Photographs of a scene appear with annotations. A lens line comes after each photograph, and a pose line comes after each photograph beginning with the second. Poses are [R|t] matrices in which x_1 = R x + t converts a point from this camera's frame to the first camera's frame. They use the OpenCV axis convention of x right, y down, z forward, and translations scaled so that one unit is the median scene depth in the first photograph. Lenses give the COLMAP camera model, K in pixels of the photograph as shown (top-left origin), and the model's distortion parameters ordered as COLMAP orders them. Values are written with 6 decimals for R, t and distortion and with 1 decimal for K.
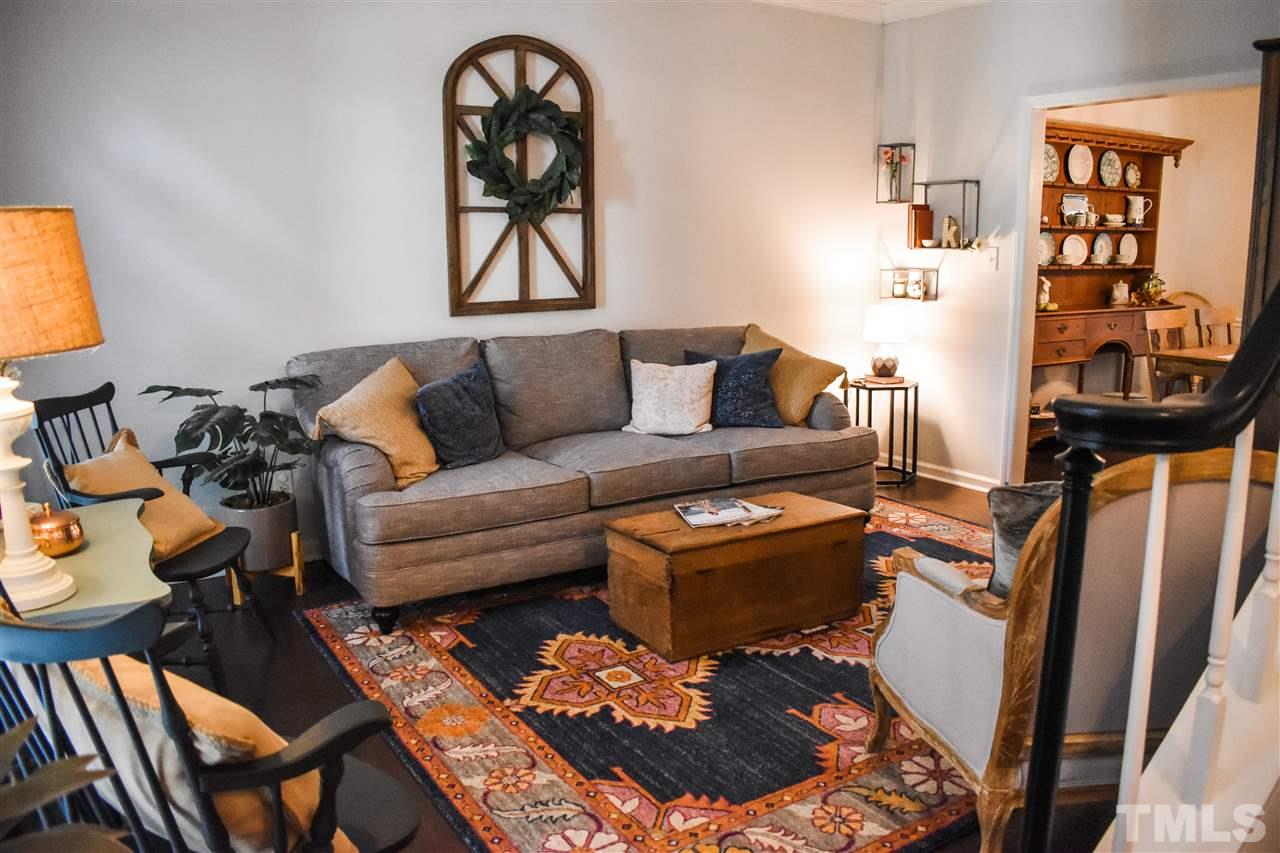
lens RADIAL K [[1002.7, 0, 645.5], [0, 1002.7, 436.2], [0, 0, 1]] dist [-0.094297, 0.017352]
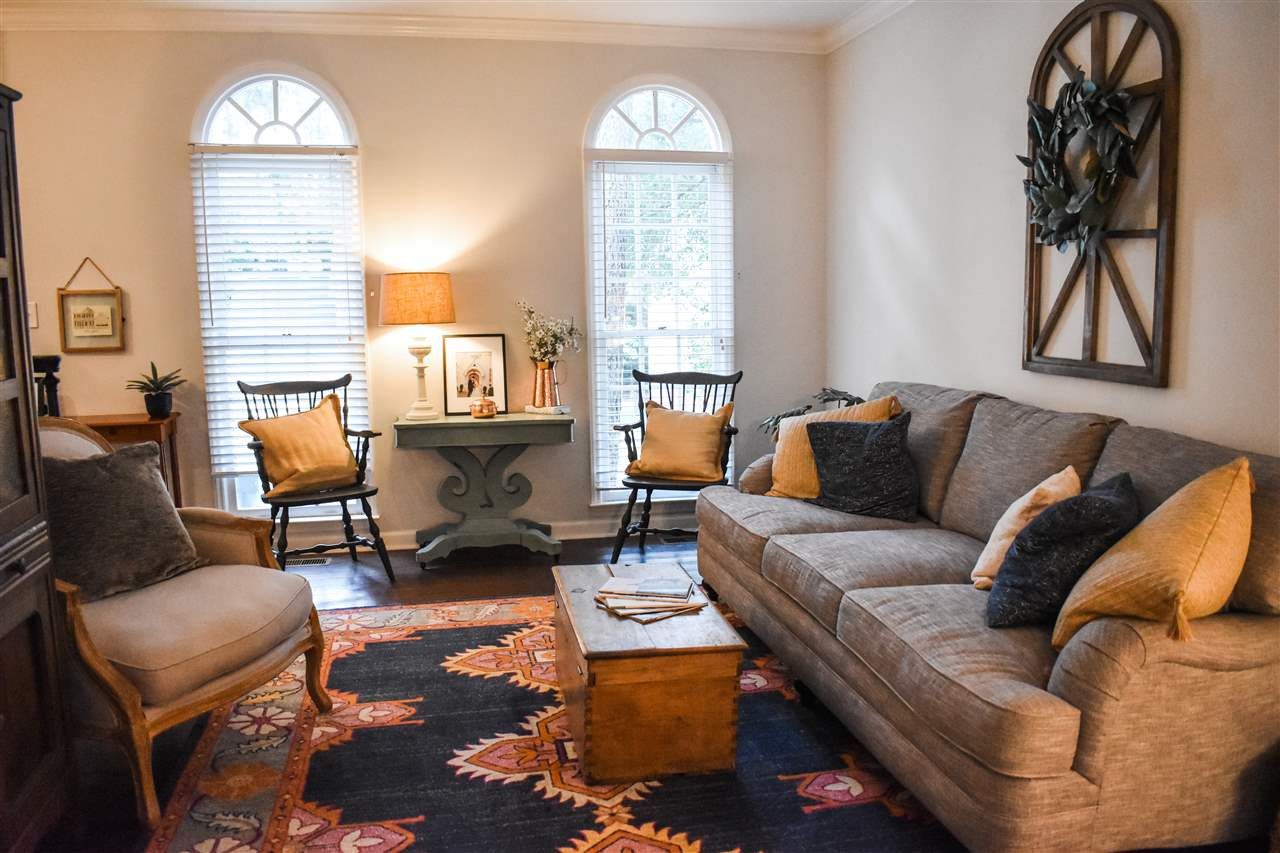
lens RADIAL K [[1002.7, 0, 645.5], [0, 1002.7, 436.2], [0, 0, 1]] dist [-0.094297, 0.017352]
pose [[-0.344114, 0.148378, -0.927130, 0.926606], [-0.166677, 0.962098, 0.215838, -0.260597], [0.924015, 0.228804, -0.306340, 1.322146]]
